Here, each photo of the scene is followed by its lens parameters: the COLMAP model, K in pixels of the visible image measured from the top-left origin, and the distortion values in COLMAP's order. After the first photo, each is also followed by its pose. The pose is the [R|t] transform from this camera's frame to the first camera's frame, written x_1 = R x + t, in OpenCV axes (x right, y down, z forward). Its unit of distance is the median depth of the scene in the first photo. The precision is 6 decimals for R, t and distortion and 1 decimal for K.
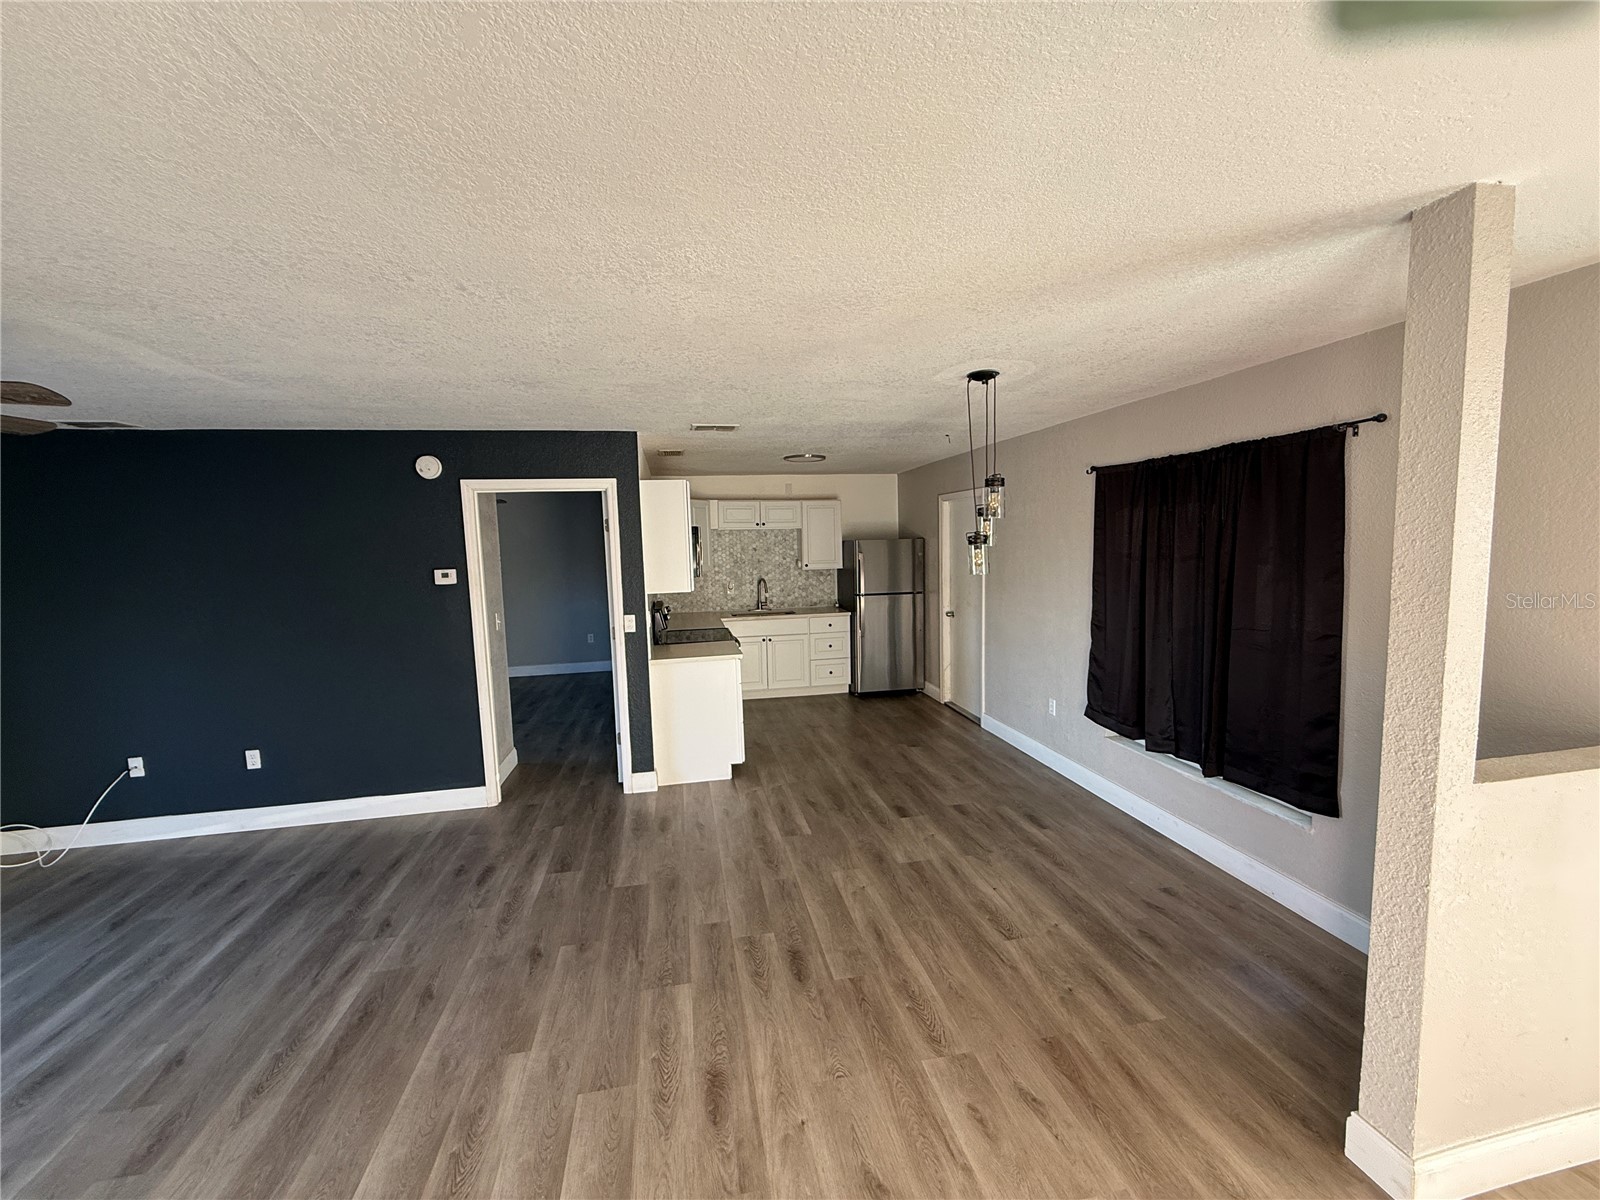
lens RADIAL K [[637.3, 0, 794.1], [0, 637.3, 598.2], [0, 0, 1]] dist [-0.001376, 0.000622]
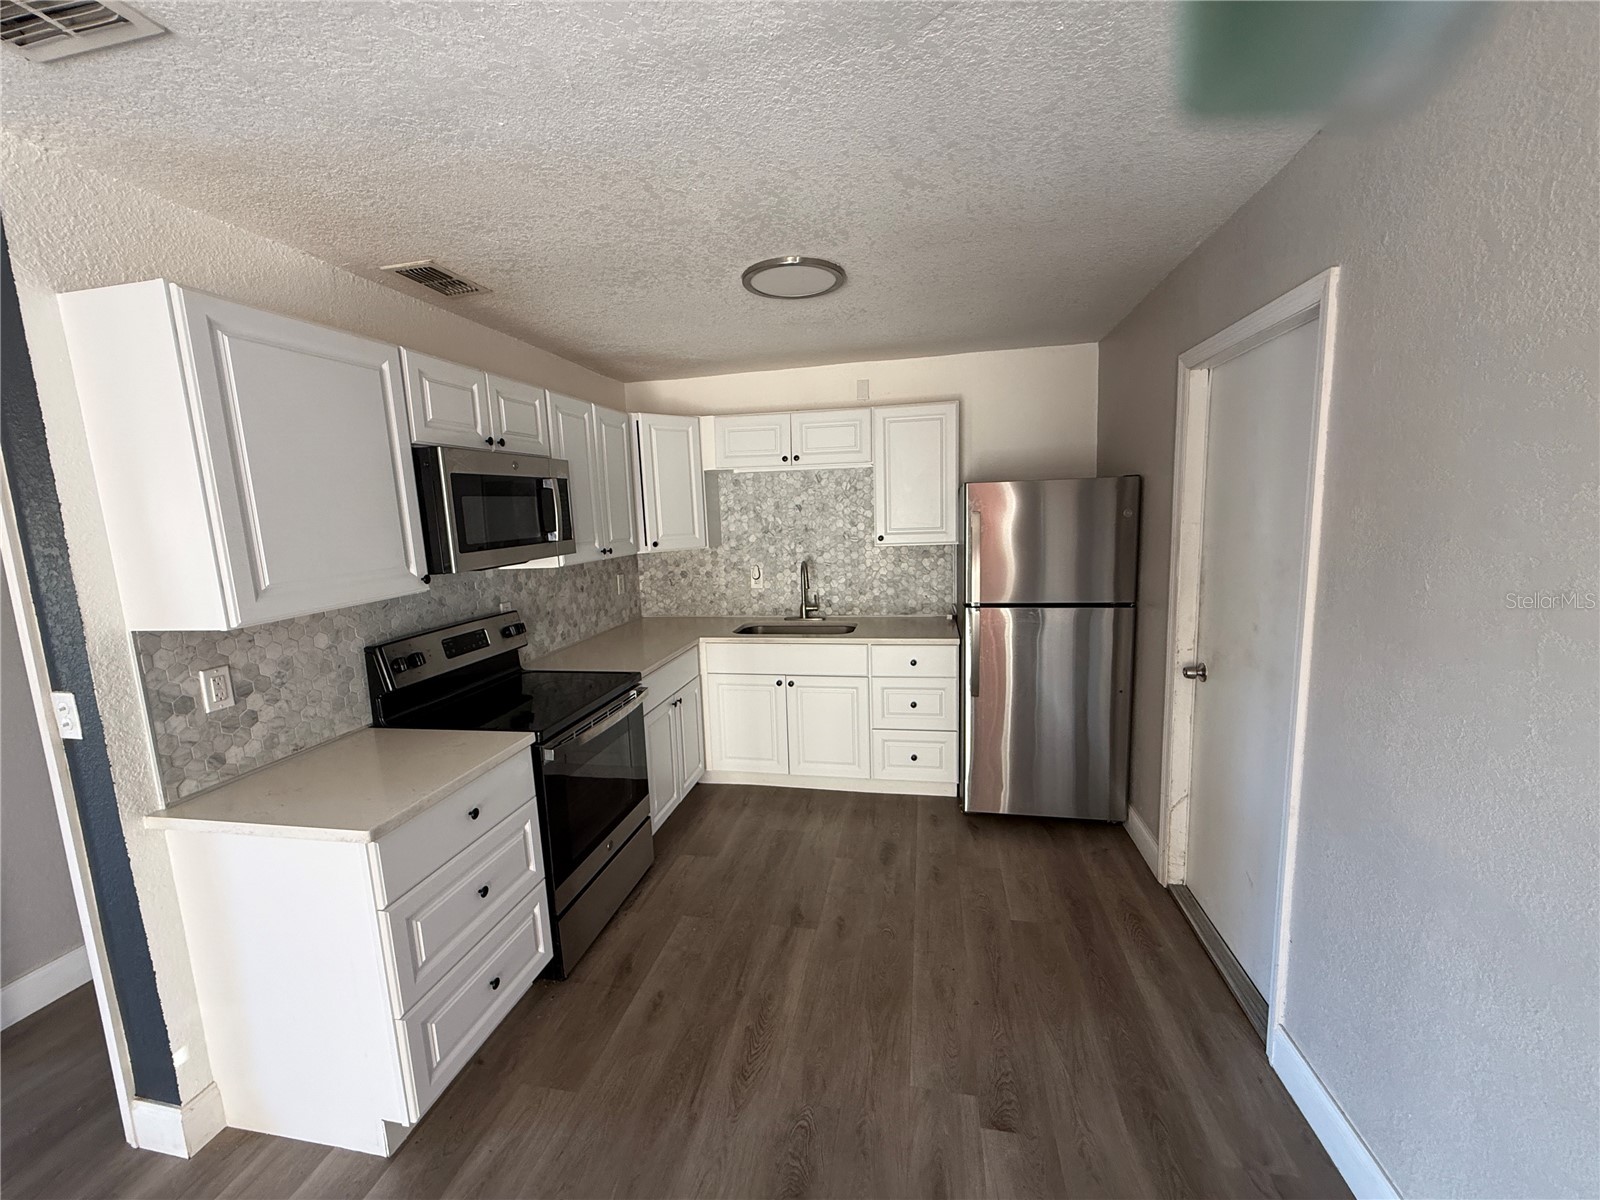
lens RADIAL K [[637.3, 0, 797.7], [0, 637.3, 599.4], [0, 0, 1]] dist [-0.001376, 0.000622]
pose [[0.926513, 0.043305, -0.373762, 0.275314], [-0.020900, 0.997744, 0.063792, -0.062045], [0.375682, -0.051292, 0.925328, 0.931286]]
